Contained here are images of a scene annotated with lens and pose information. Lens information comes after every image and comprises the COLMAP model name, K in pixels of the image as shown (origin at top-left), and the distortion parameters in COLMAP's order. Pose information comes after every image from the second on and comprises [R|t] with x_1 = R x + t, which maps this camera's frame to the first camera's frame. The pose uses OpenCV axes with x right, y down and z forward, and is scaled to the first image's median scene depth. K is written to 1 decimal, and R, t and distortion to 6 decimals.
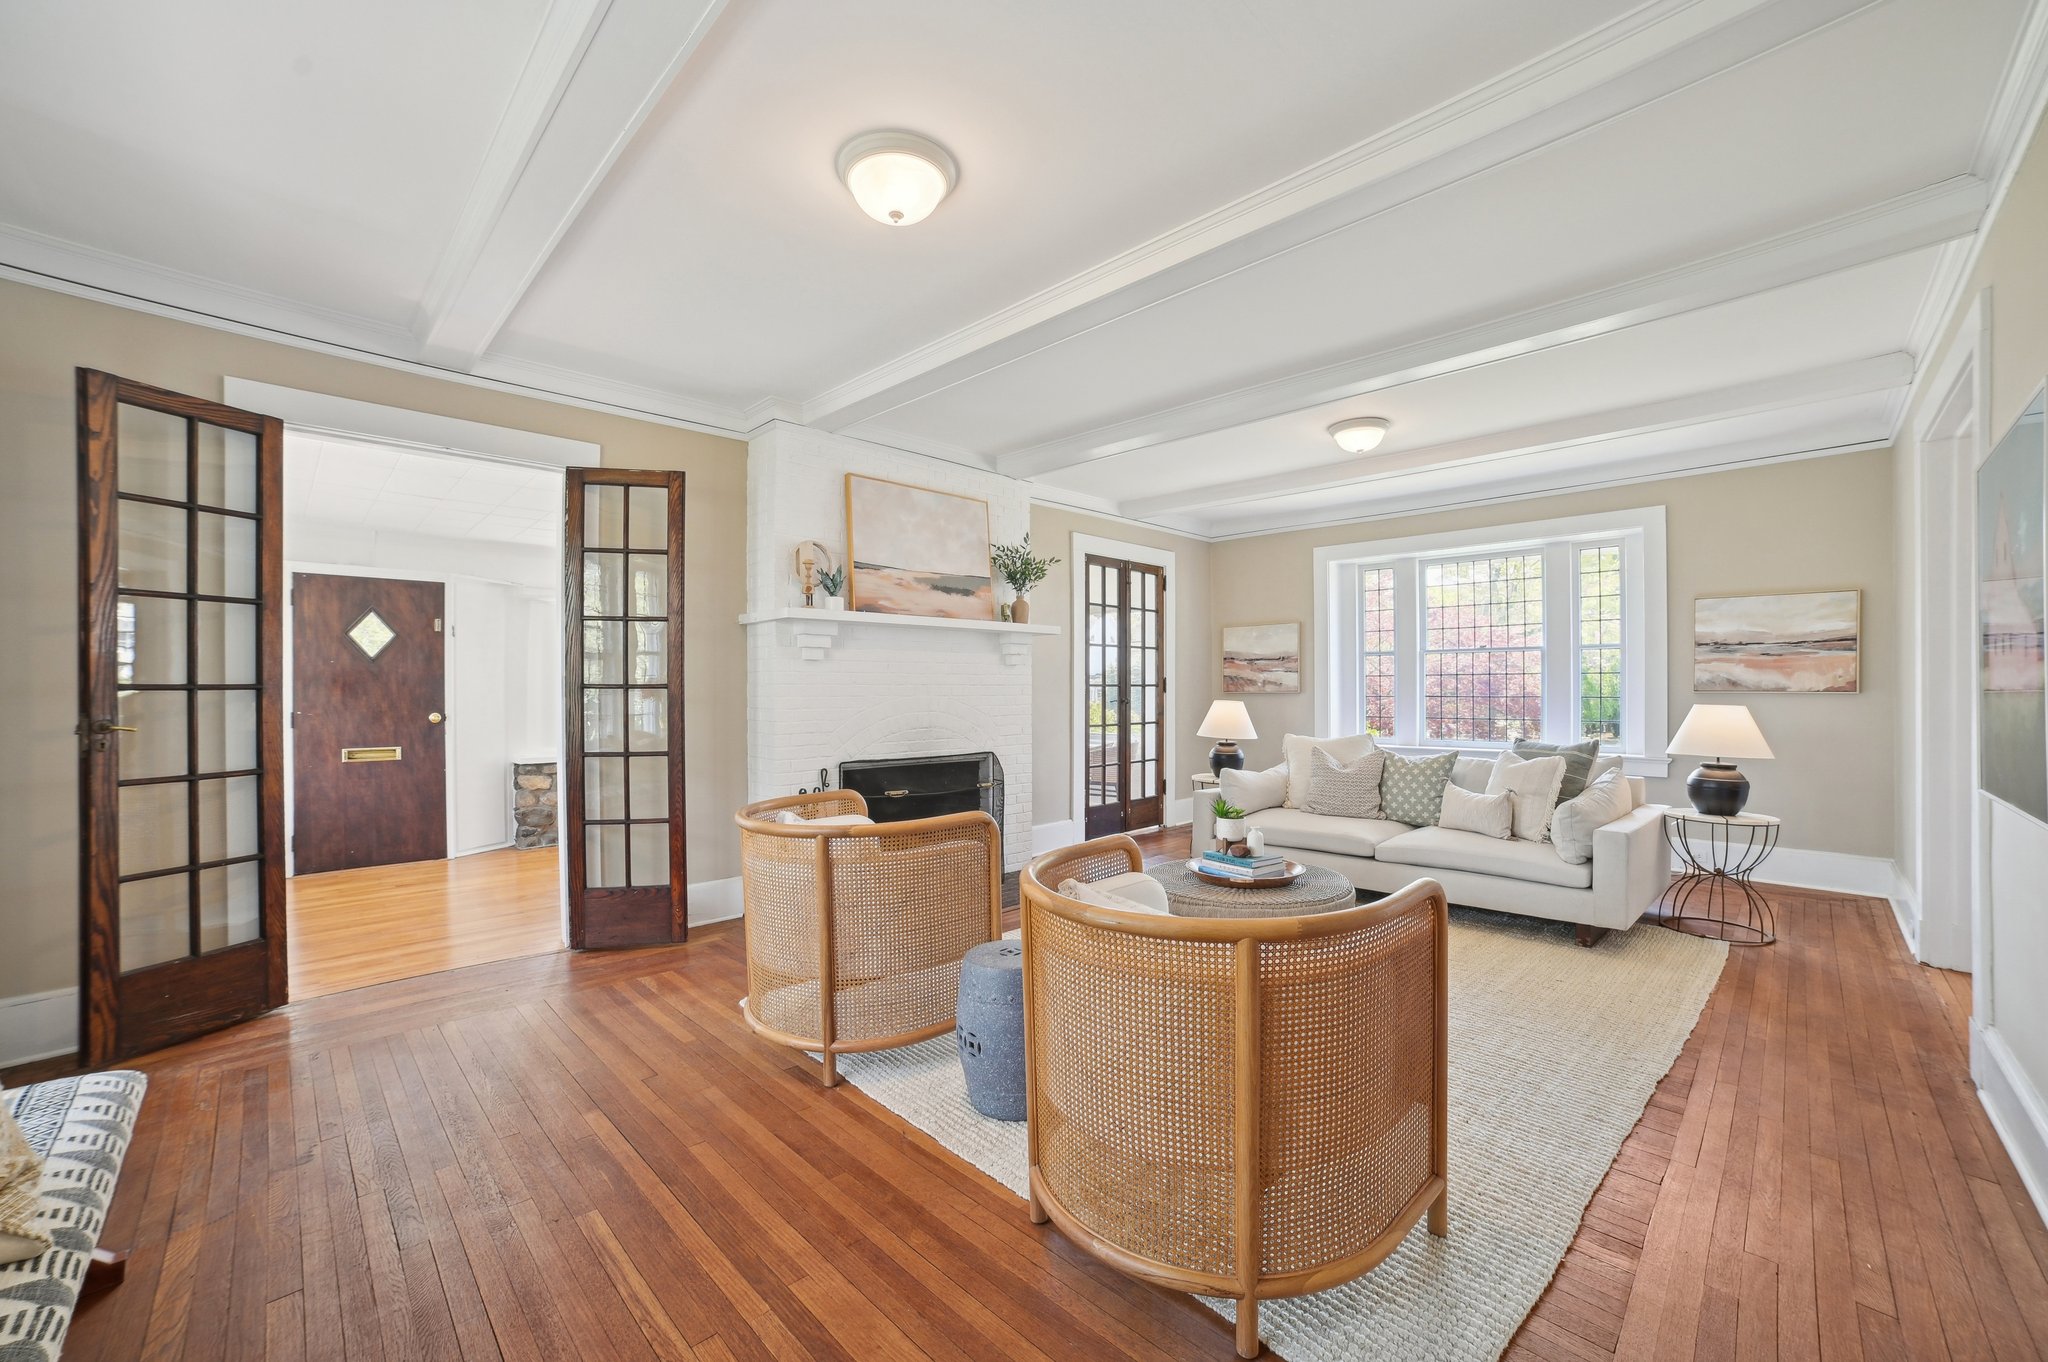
lens RADIAL K [[817.3, 0, 1043.1], [0, 817.3, 673.0], [0, 0, 1]] dist [-0.090219, 0.033323]
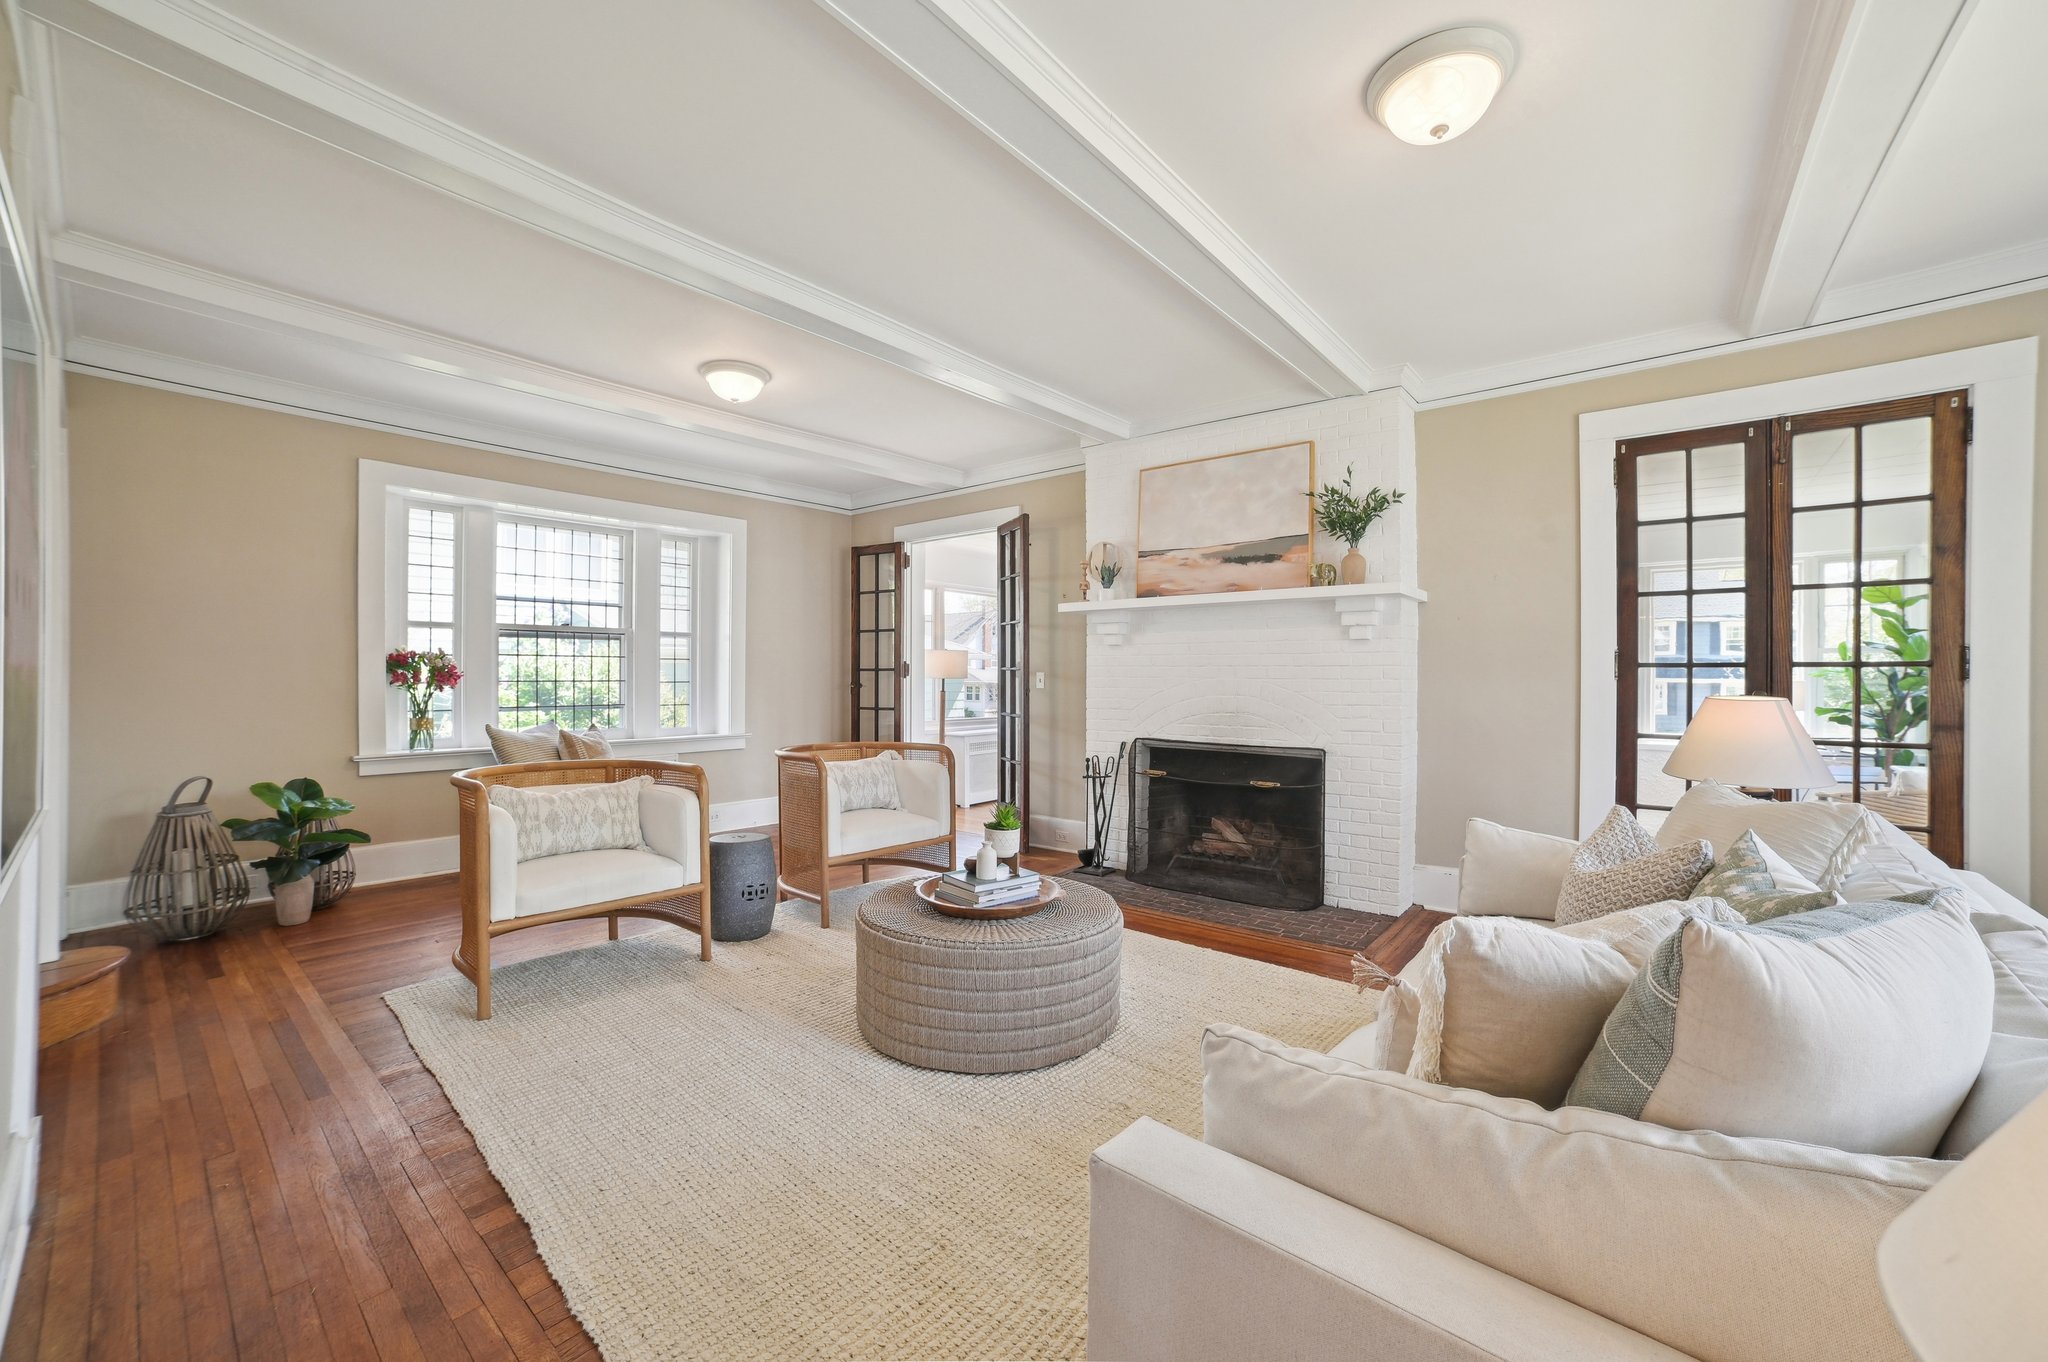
lens RADIAL K [[798.1, 0, 995.7], [0, 798.1, 669.7], [0, 0, 1]] dist [-0.087027, 0.030190]
pose [[0.074890, -0.003459, -0.997186, 0.745065], [0.011553, 0.999930, -0.002601, 0.018063], [0.997125, -0.011326, 0.074925, 0.679271]]
